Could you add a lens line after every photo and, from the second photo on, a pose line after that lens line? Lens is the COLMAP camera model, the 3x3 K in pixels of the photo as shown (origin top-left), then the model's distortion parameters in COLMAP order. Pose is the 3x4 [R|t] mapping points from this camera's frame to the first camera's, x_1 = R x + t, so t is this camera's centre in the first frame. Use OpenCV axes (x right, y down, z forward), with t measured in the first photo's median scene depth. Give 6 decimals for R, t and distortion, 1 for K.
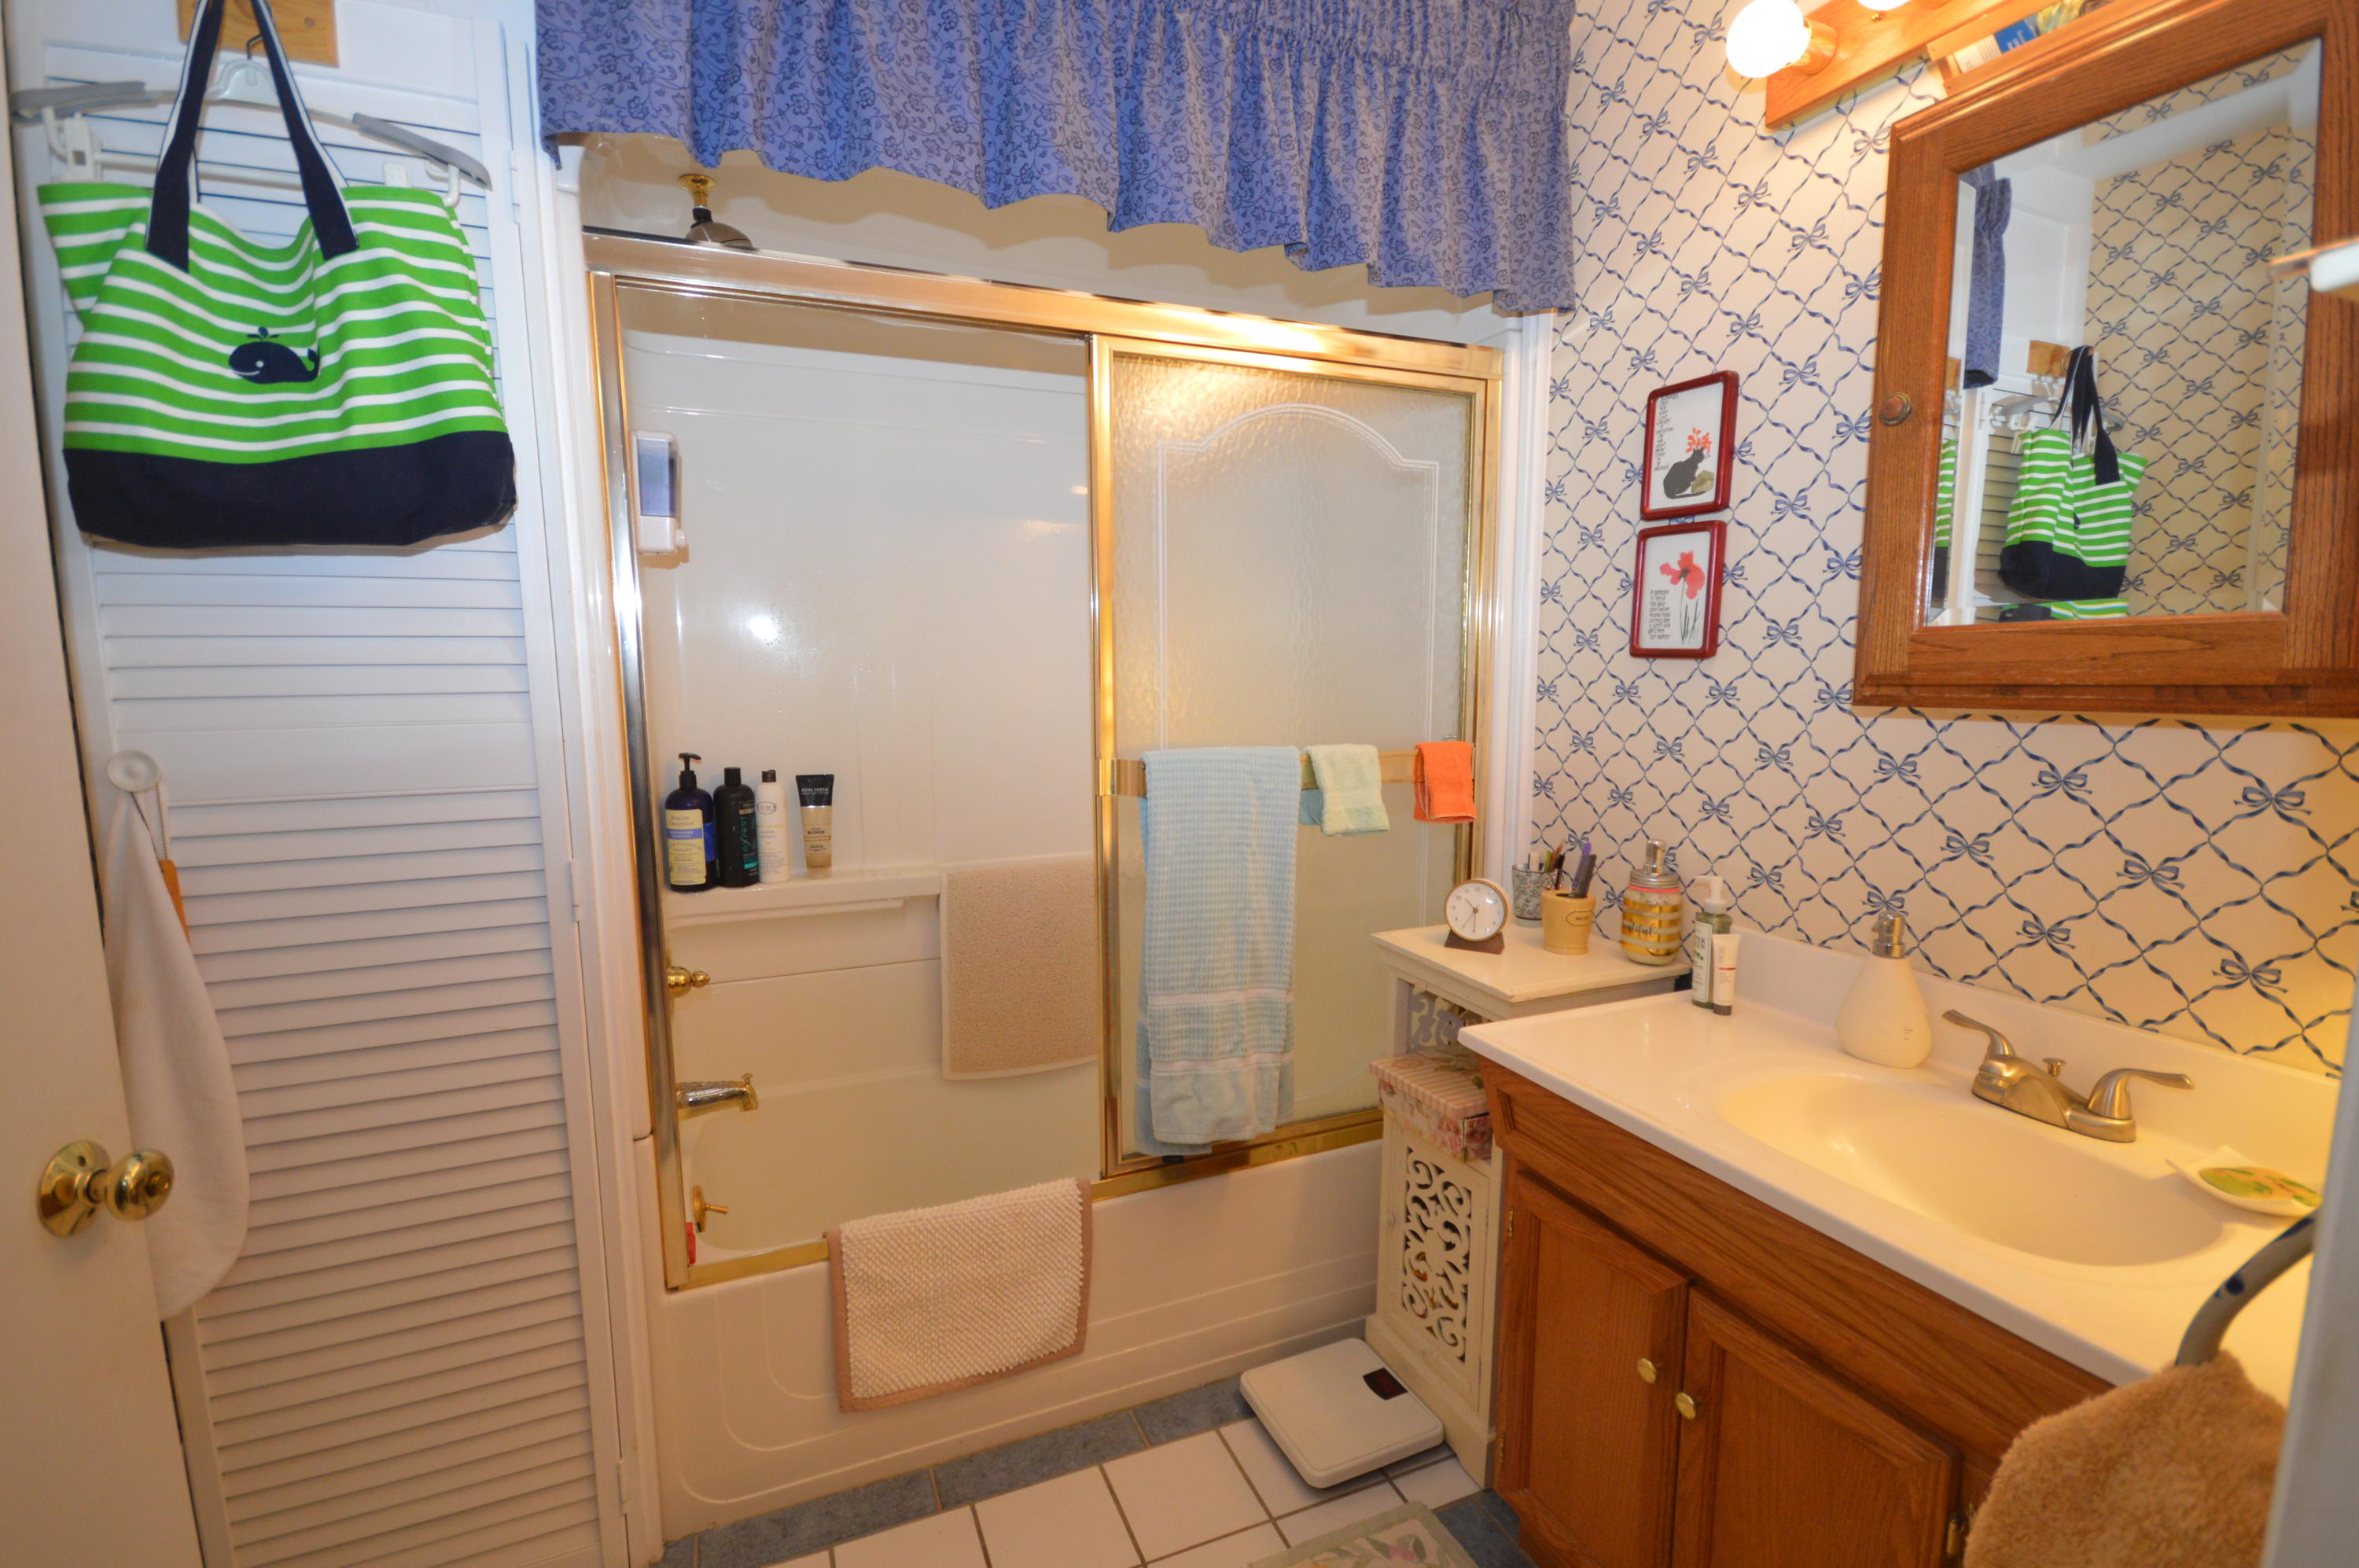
lens RADIAL K [[1039.0, 0, 1170.7], [0, 1039.0, 792.4], [0, 0, 1]] dist [-0.004677, -0.000885]
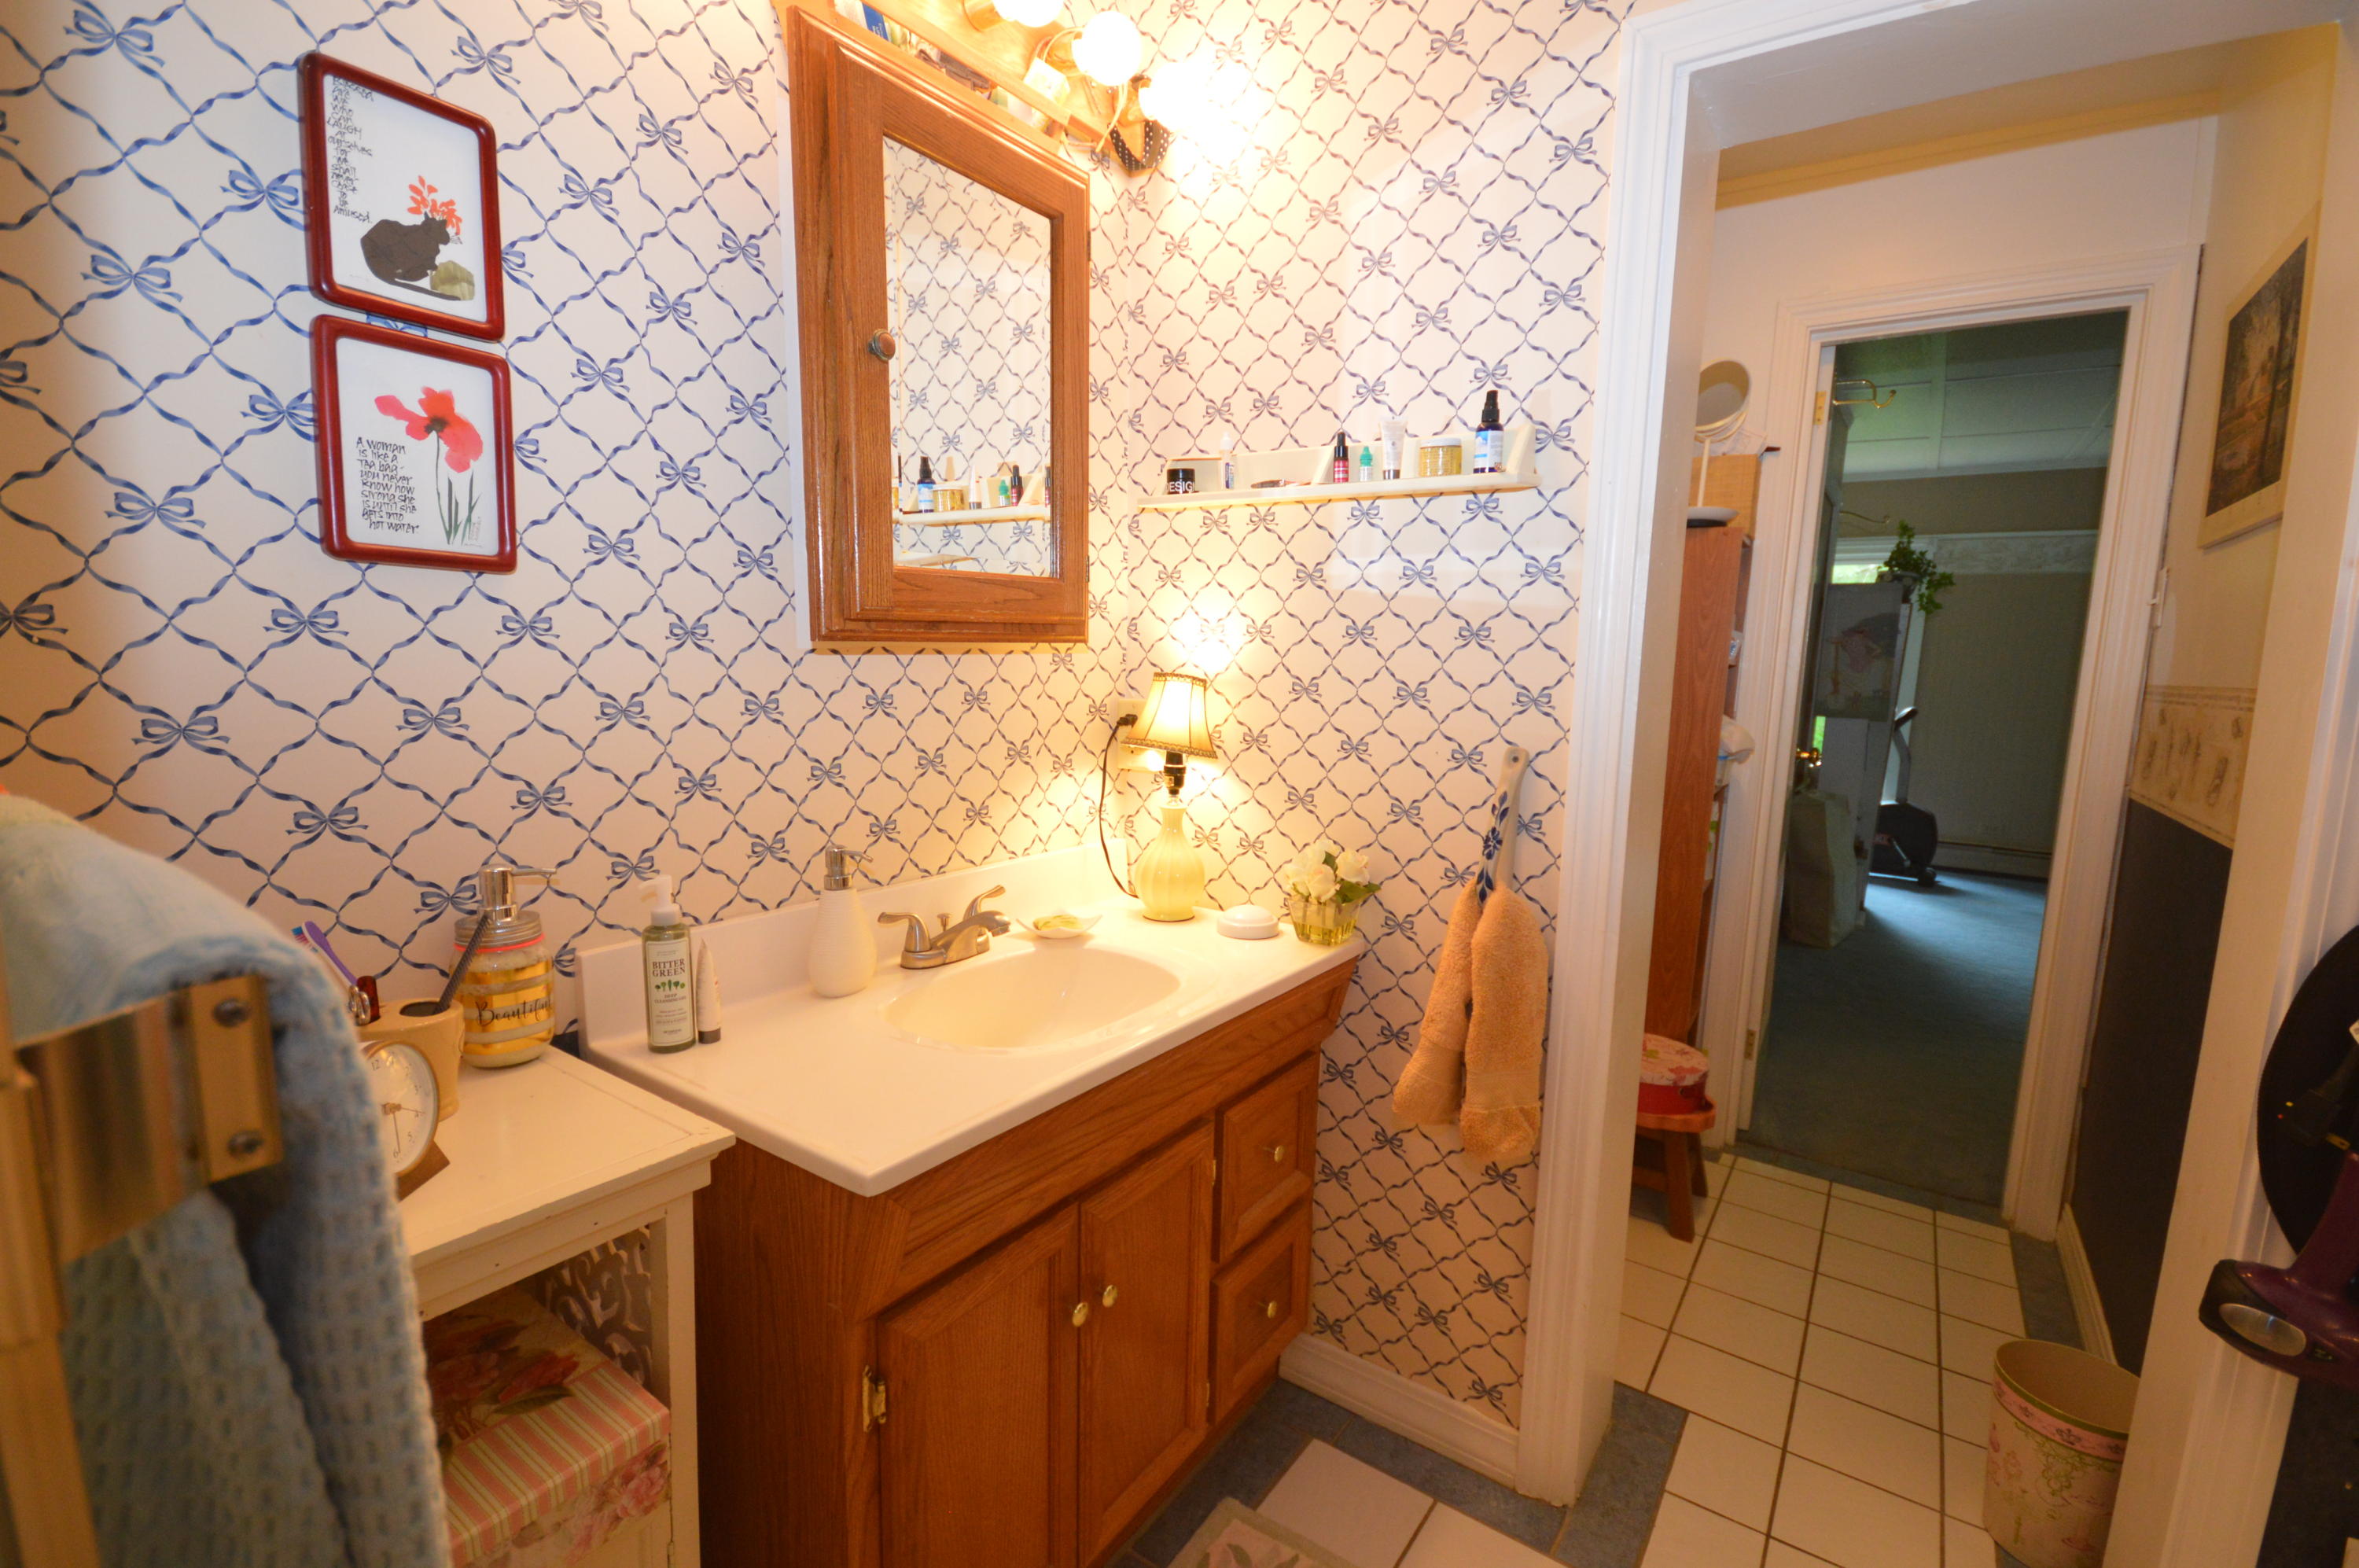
lens RADIAL K [[1039.0, 0, 1178.1], [0, 1039.0, 788.2], [0, 0, 1]] dist [-0.004677, -0.000885]
pose [[-0.517454, -0.128768, 0.845967, -0.270379], [0.076397, 0.977713, 0.195551, -0.092768], [-0.852294, 0.165818, -0.496084, 0.996493]]
